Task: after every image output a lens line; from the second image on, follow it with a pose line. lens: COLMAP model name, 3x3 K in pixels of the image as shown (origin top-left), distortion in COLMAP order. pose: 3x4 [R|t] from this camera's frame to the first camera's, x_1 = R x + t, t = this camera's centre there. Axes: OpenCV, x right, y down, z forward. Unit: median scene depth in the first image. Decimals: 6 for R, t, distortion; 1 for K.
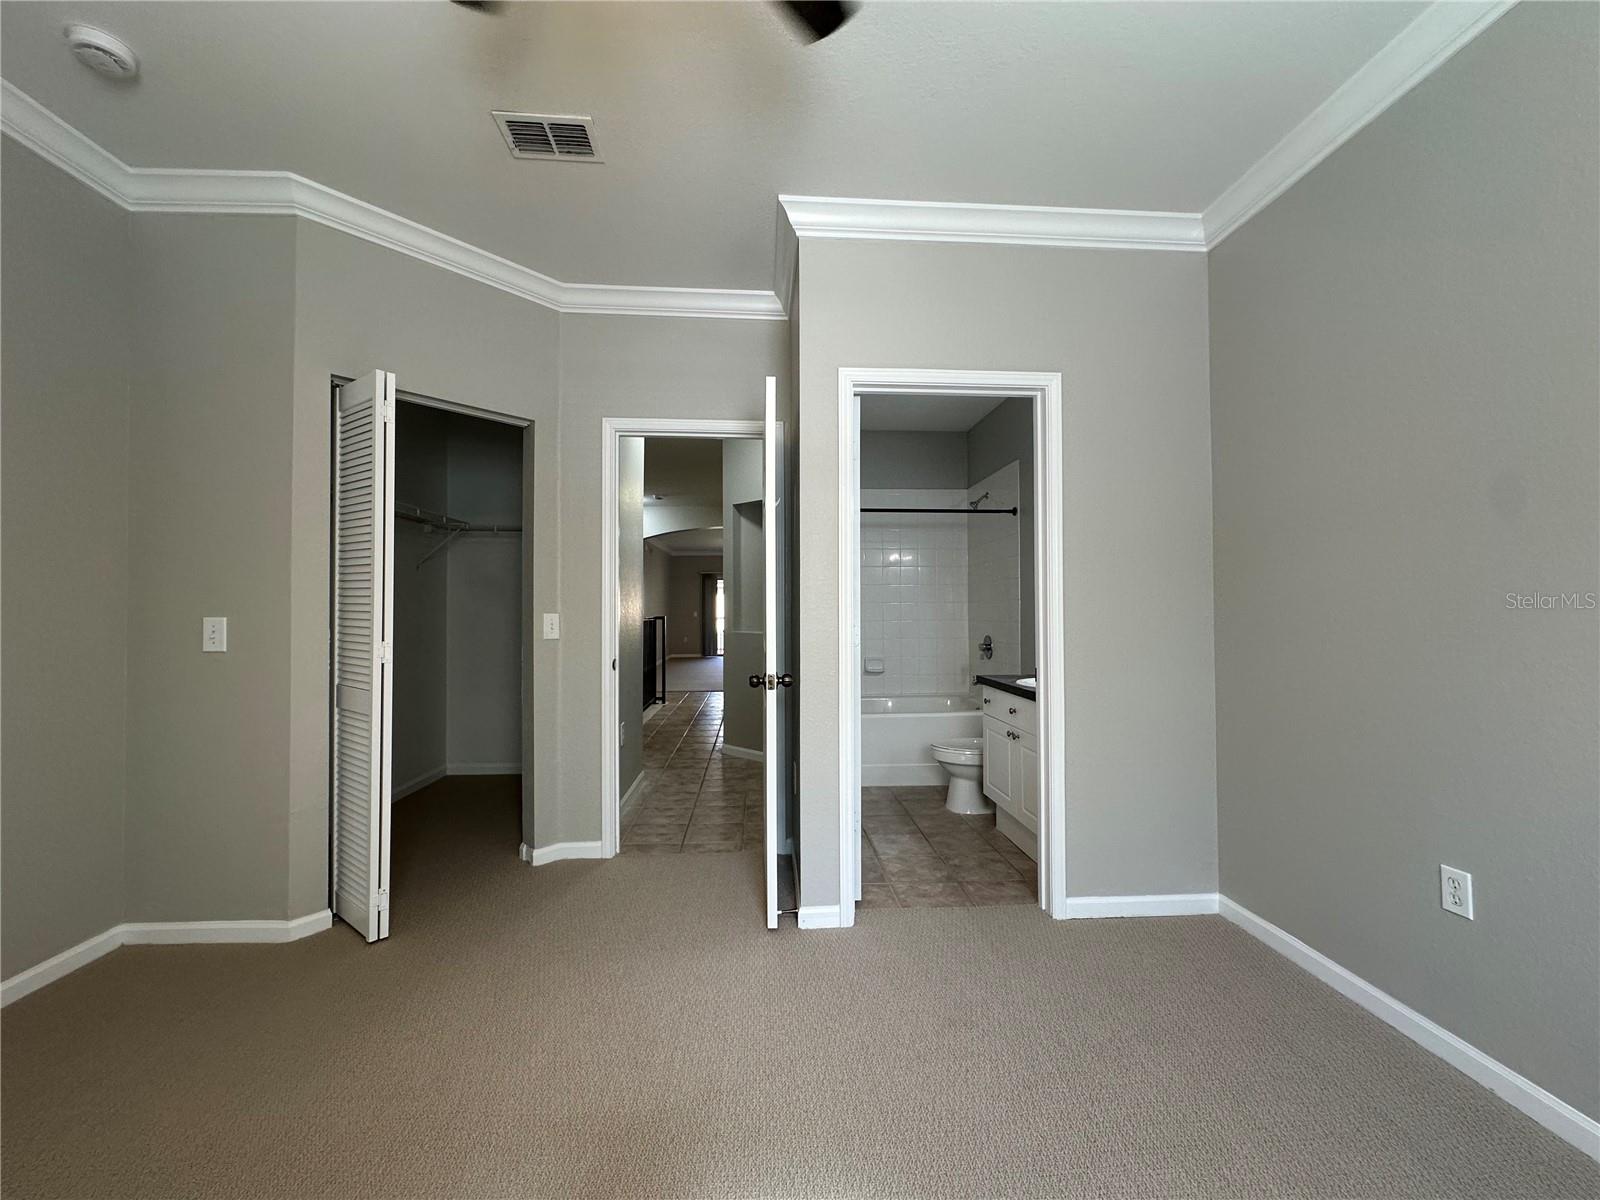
lens RADIAL K [[650.5, 0, 804.5], [0, 650.5, 597.6], [0, 0, 1]] dist [-0.006230, 0.000957]
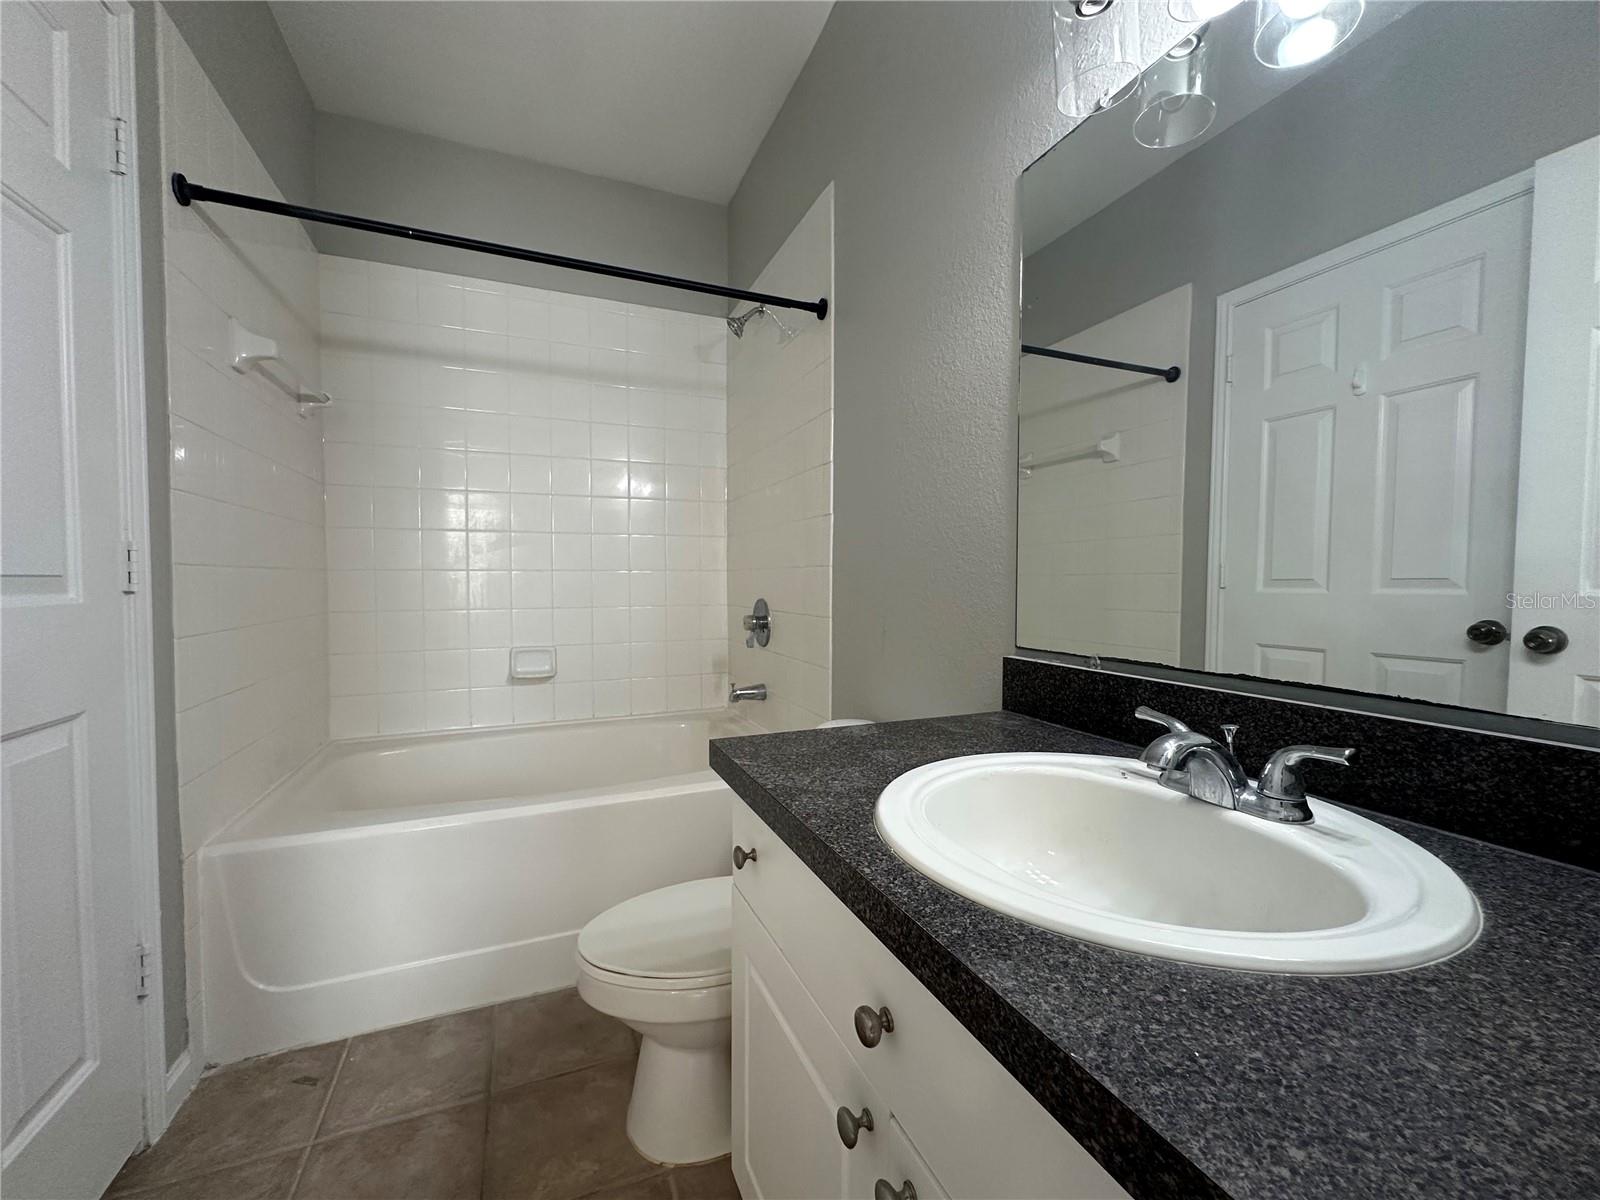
lens RADIAL K [[650.5, 0, 801.2], [0, 650.5, 606.0], [0, 0, 1]] dist [-0.006230, 0.000957]
pose [[0.945952, -0.006201, 0.324247, 0.149250], [-0.009578, 0.998847, 0.047045, 0.039696], [-0.324165, -0.047608, 0.944802, 0.519120]]
